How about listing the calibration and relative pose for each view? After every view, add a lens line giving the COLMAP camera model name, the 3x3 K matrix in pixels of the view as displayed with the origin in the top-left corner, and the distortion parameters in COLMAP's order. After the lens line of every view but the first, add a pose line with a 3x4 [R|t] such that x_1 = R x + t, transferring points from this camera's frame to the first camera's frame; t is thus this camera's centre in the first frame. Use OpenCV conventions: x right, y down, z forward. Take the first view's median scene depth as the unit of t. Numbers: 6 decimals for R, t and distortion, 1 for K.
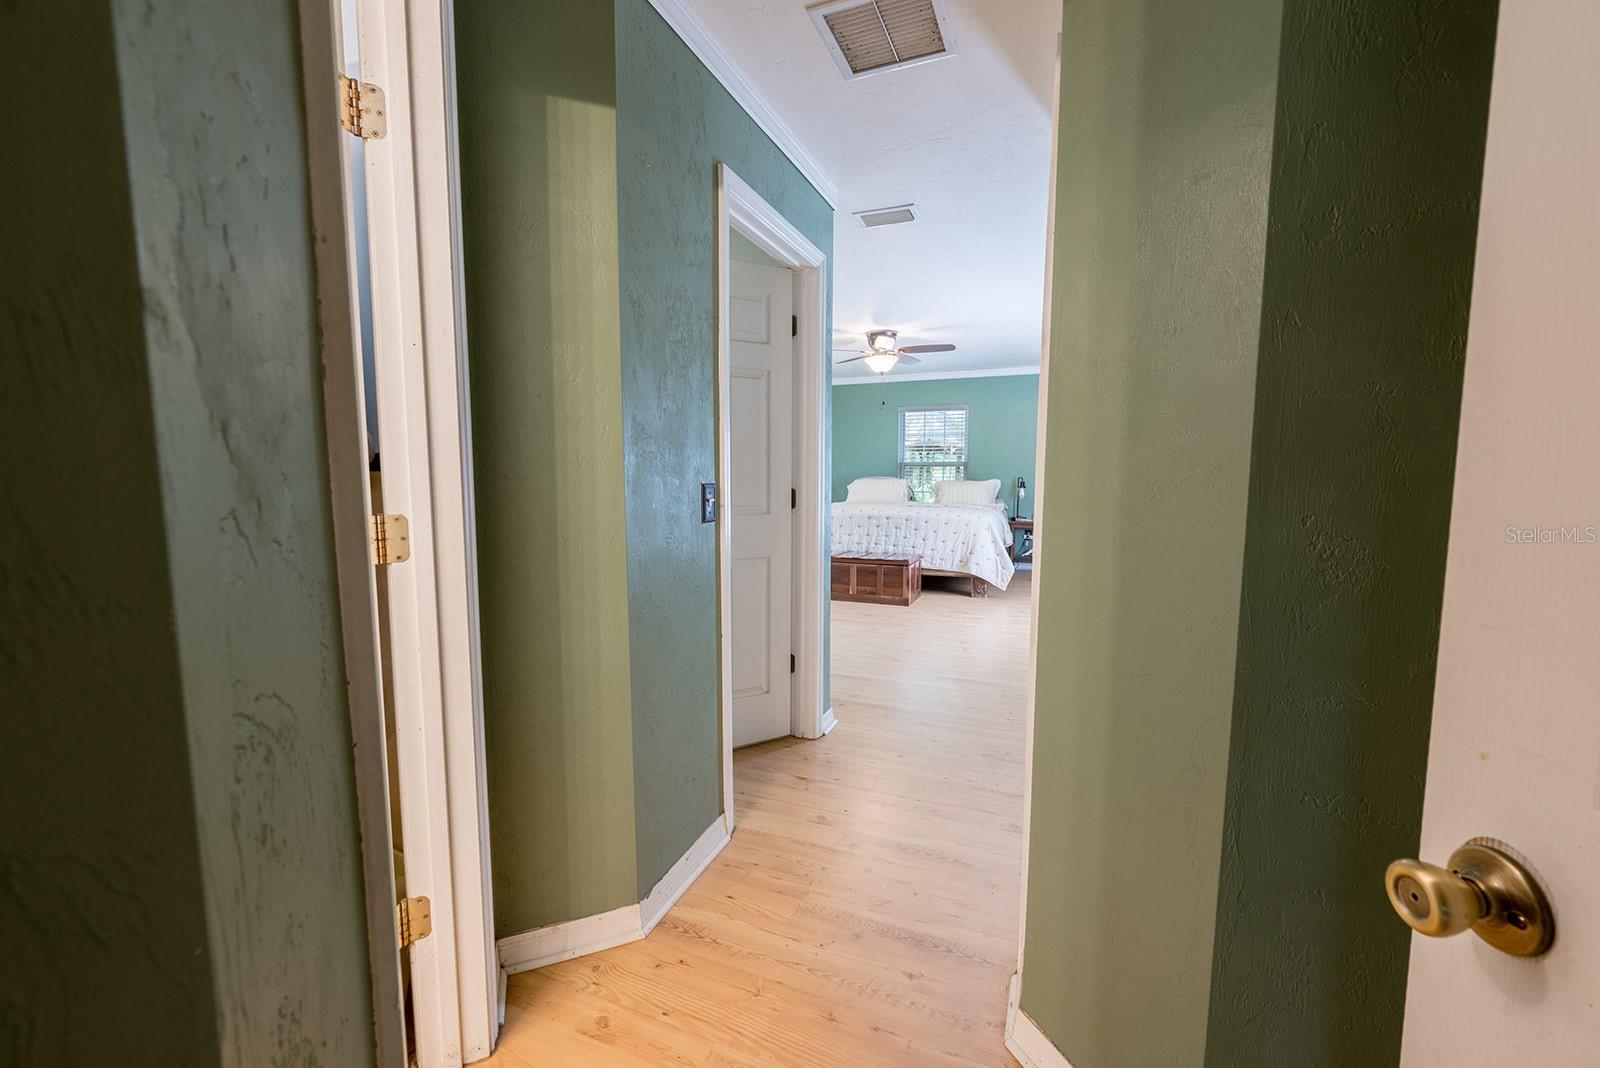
lens RADIAL K [[645.8, 0, 794.2], [0, 645.8, 533.1], [0, 0, 1]] dist [-0.000491, 0.000062]
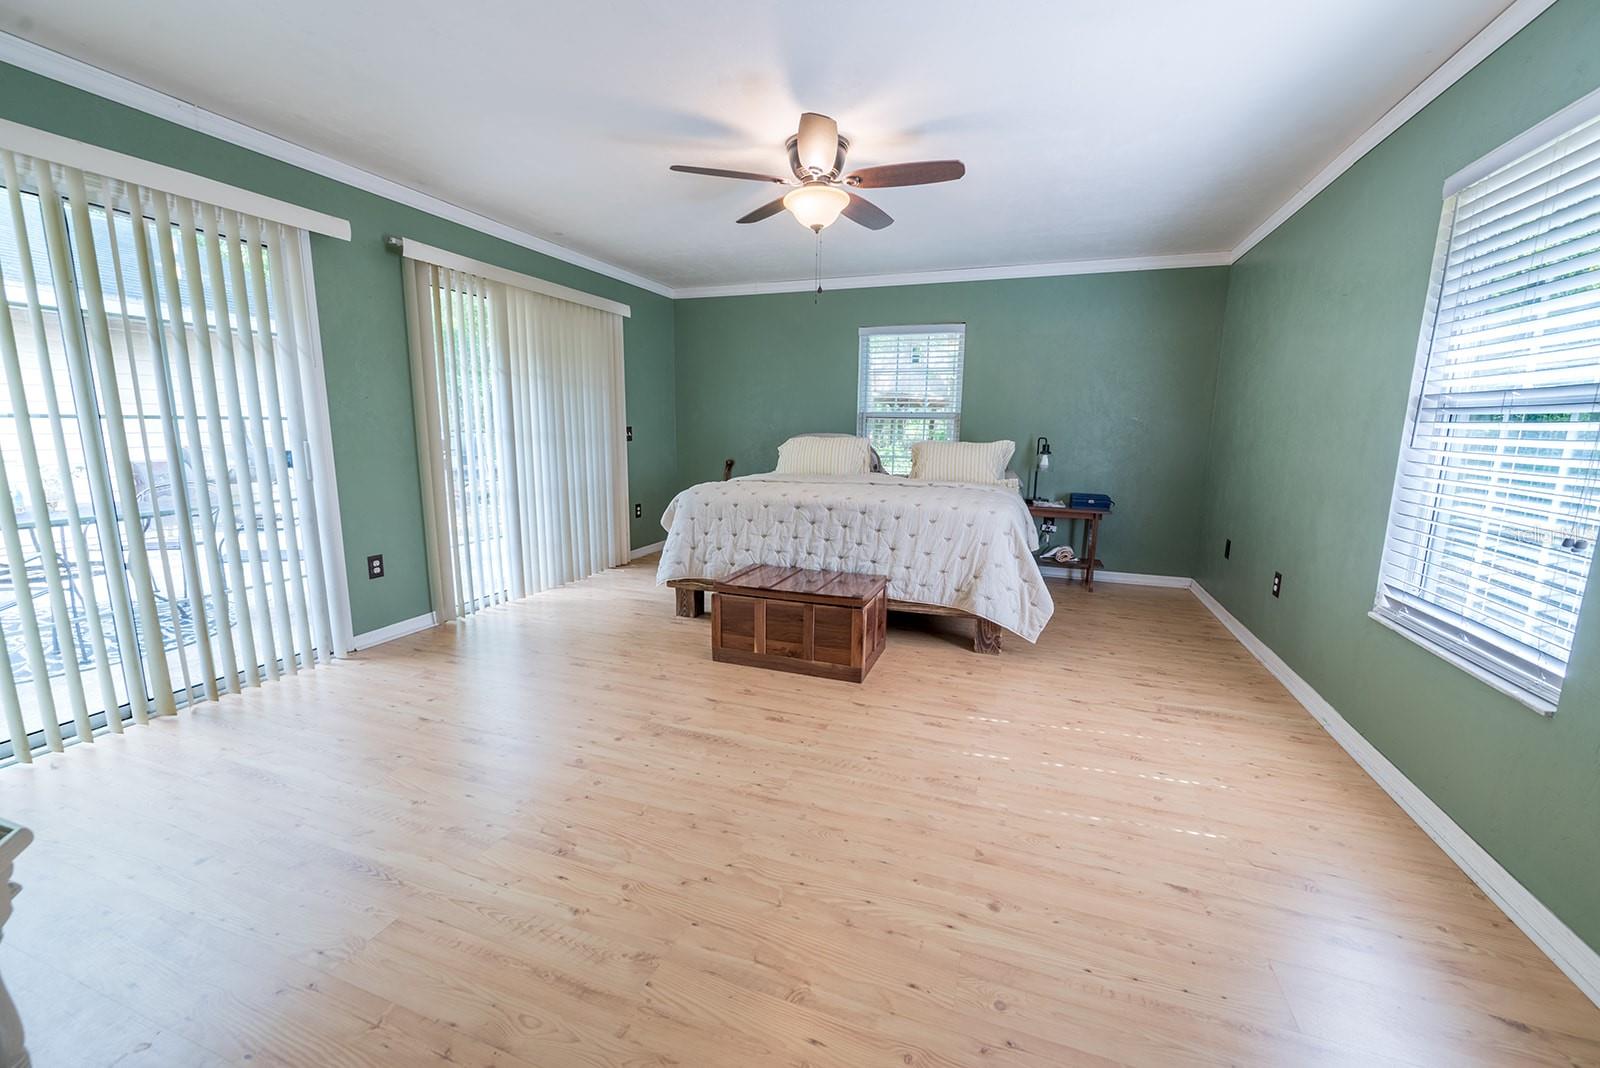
lens RADIAL K [[632.6, 0, 802.5], [0, 632.6, 533.5], [0, 0, 1]] dist [-0.000658, 0.000448]
pose [[0.998458, 0.005543, 0.055243, 0.092648], [-0.009642, 0.997196, 0.074215, -0.043075], [-0.054677, -0.074633, 0.995711, 0.460213]]
